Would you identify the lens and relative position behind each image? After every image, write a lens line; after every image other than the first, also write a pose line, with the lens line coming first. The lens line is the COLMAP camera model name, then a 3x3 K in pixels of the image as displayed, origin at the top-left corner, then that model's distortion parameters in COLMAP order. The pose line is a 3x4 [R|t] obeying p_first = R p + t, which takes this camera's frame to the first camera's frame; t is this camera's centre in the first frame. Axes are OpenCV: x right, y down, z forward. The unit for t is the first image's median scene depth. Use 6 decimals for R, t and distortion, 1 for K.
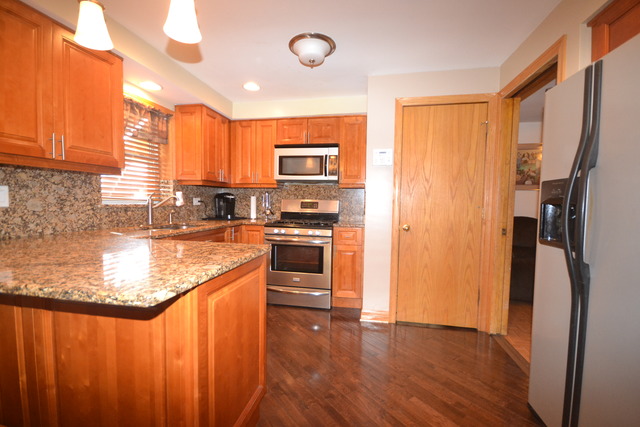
lens RADIAL K [[285.9, 0, 317.5], [0, 285.9, 216.8], [0, 0, 1]] dist [0.000765, 0.000331]
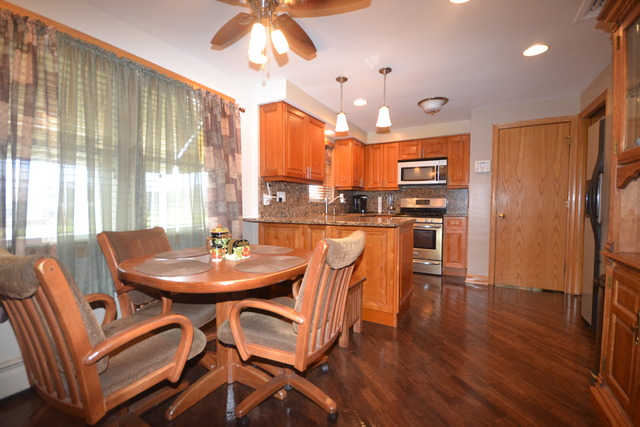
lens RADIAL K [[285.9, 0, 317.5], [0, 285.9, 216.8], [0, 0, 1]] dist [0.000765, 0.000331]
pose [[0.952125, -0.000884, -0.305707, -0.105051], [-0.003946, 0.999877, -0.015183, 0.060631], [0.305683, 0.015662, 0.952005, -0.526802]]
